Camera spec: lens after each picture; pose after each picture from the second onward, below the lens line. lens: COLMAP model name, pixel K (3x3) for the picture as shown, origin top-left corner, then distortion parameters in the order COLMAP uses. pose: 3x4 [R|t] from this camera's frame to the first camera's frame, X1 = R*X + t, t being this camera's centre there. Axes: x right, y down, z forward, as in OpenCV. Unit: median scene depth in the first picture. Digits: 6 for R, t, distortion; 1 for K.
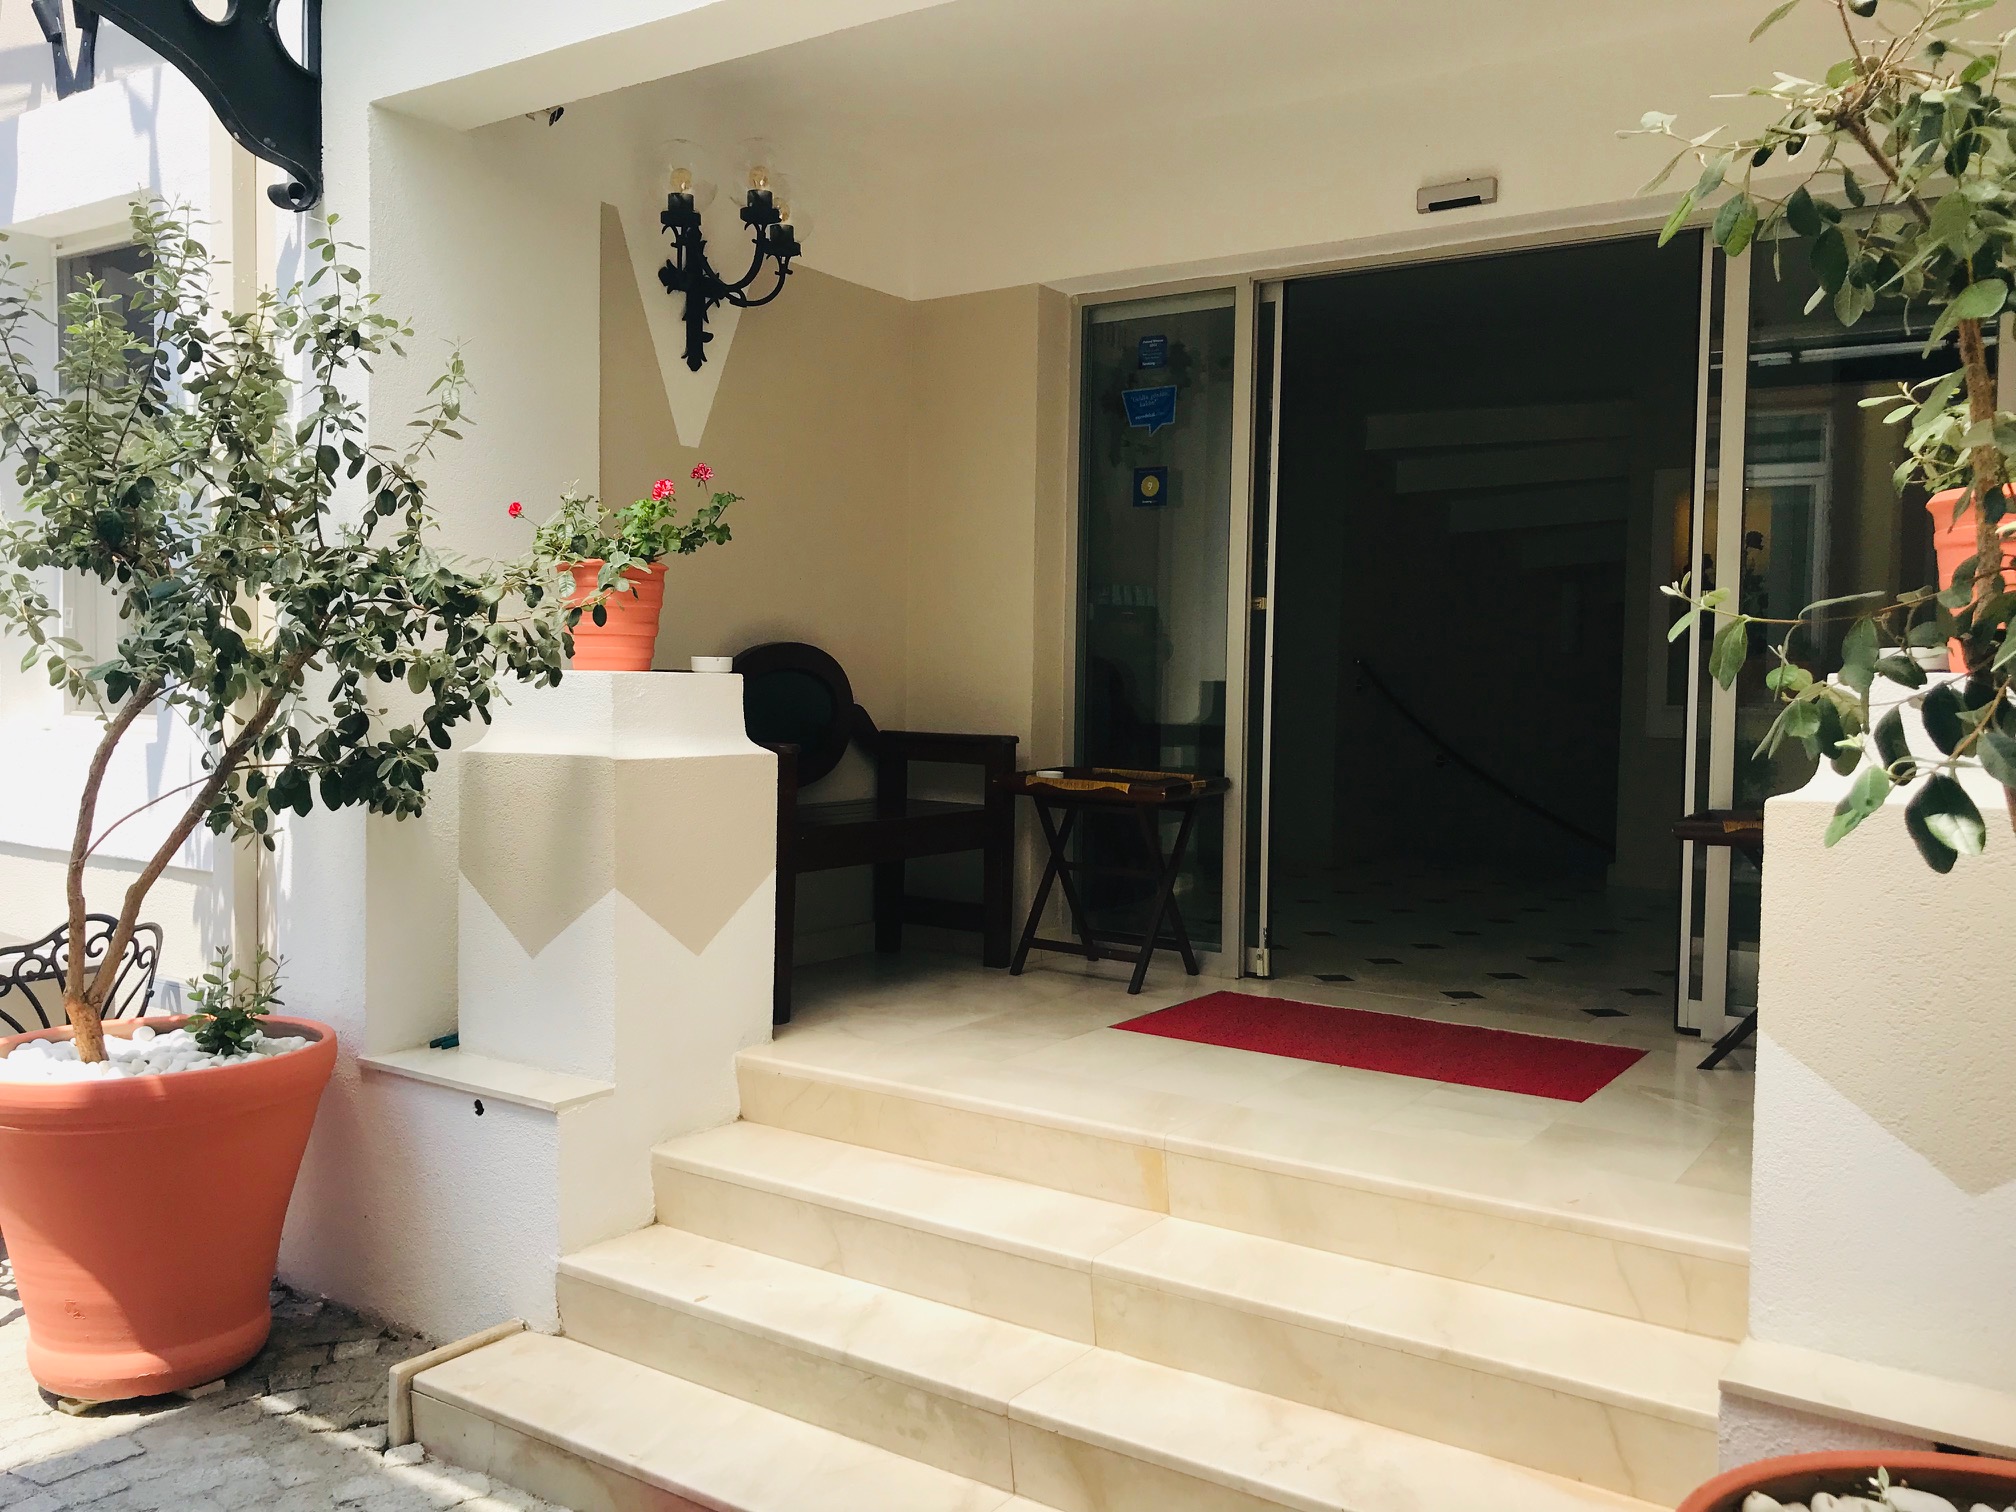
lens RADIAL K [[1681.9, 0, 1008.0], [0, 1681.9, 756.0], [0, 0, 1]] dist [0.079010, -0.129569]
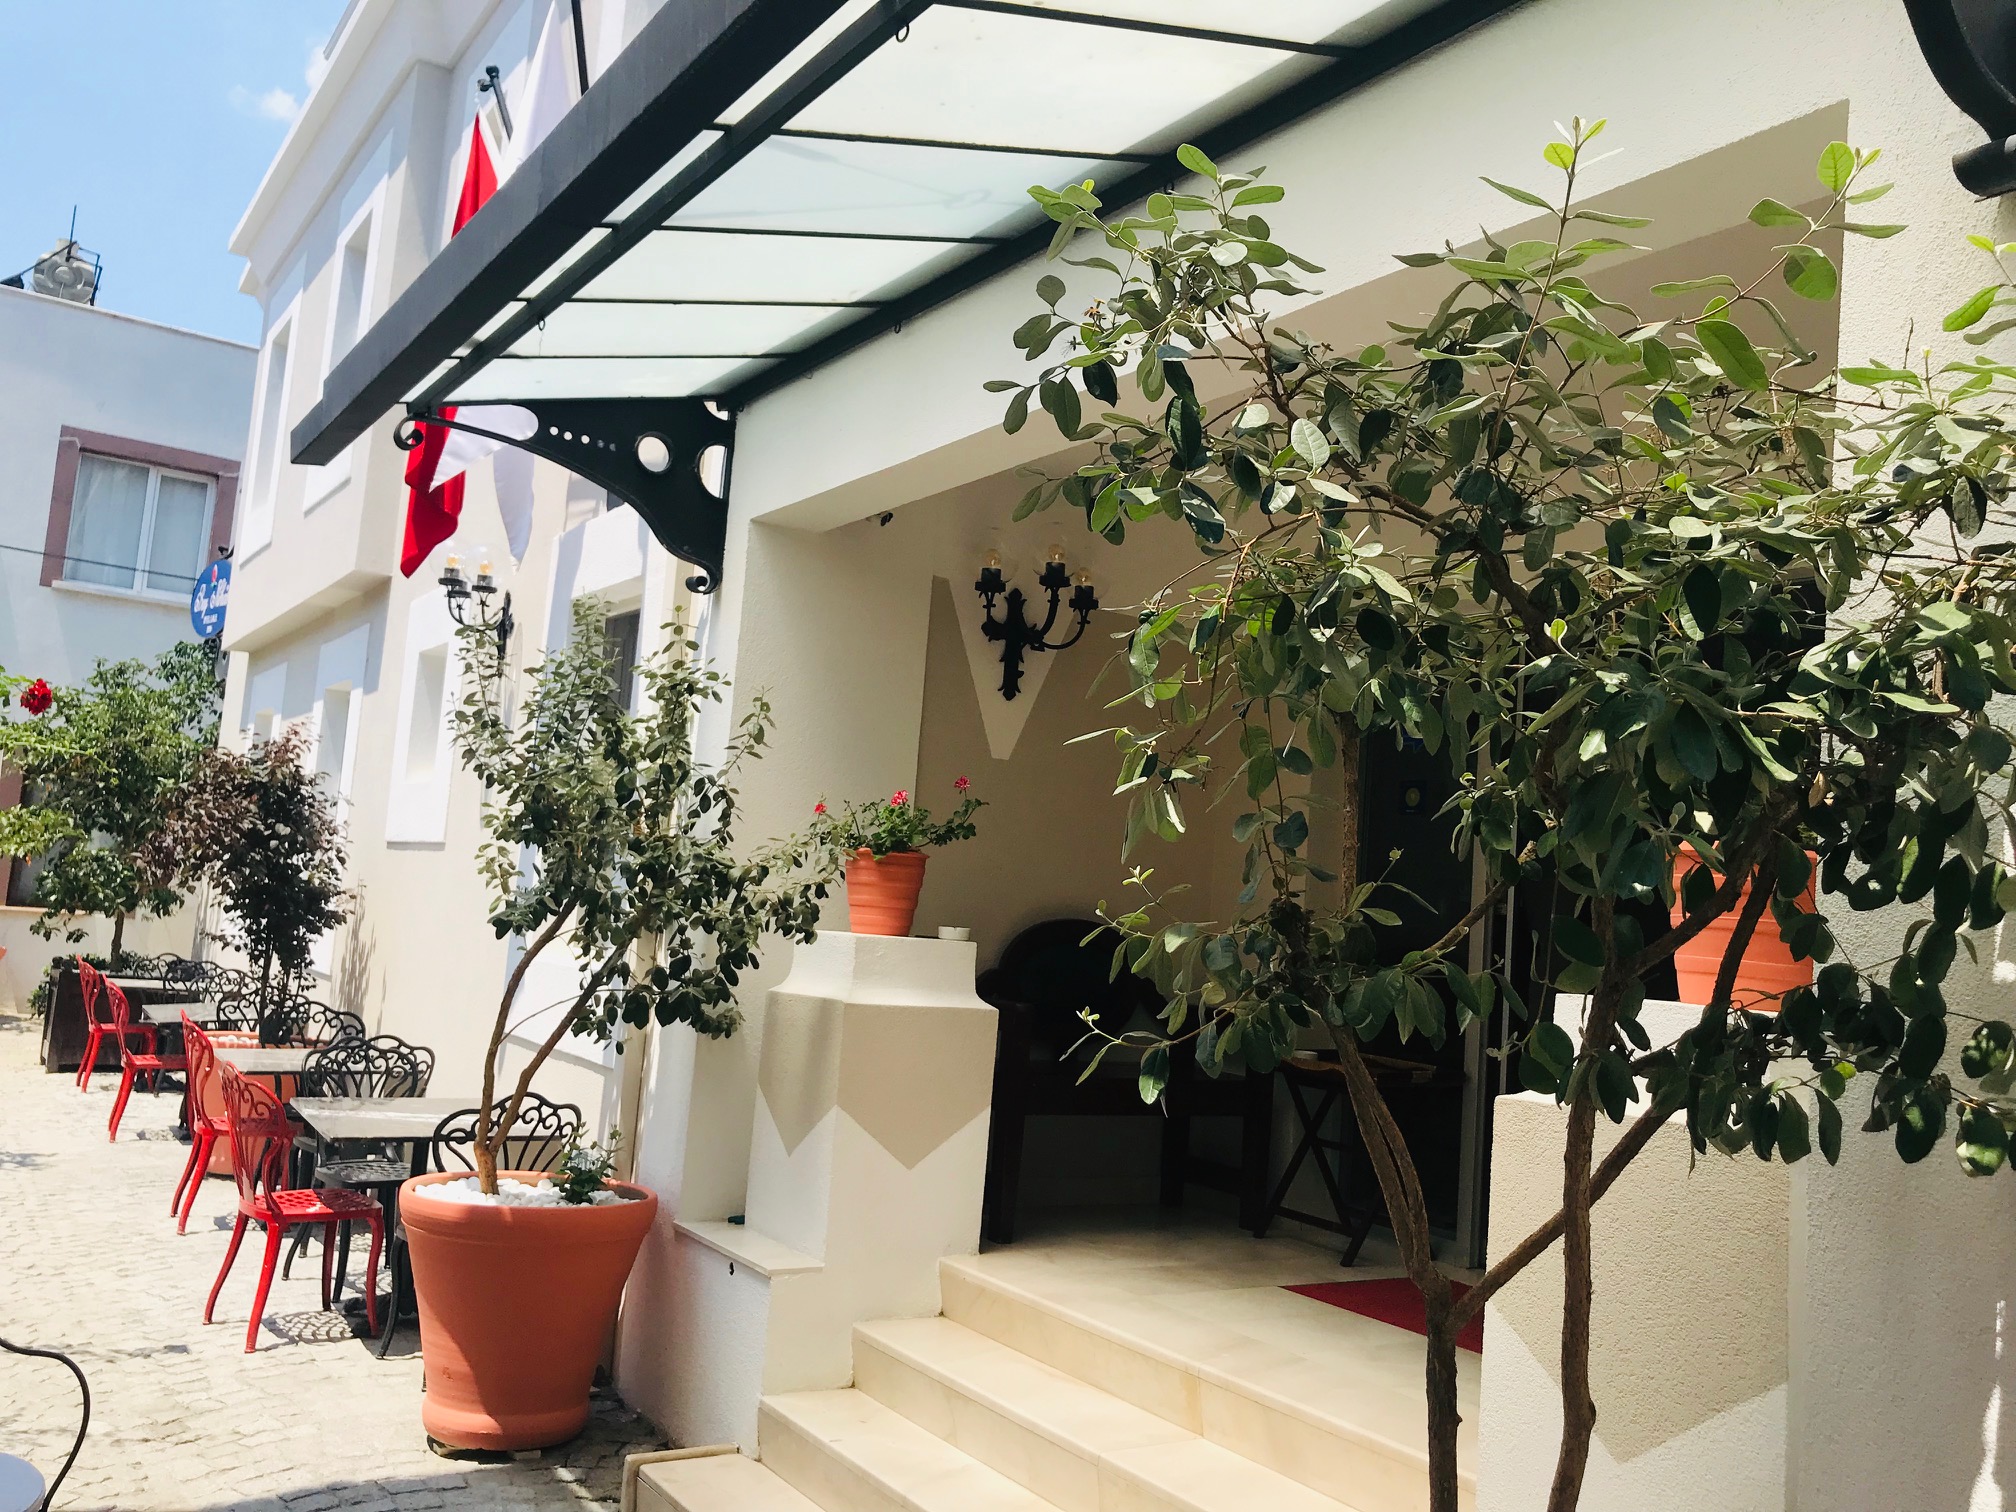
lens RADIAL K [[1672.0, 0, 1008.0], [0, 1672.0, 756.0], [0, 0, 1]] dist [0.068765, -0.190690]
pose [[0.921294, 0.013782, -0.388623, 0.368489], [-0.078818, 0.985247, -0.151910, 0.000893], [0.380795, 0.170584, 0.908788, -0.145909]]
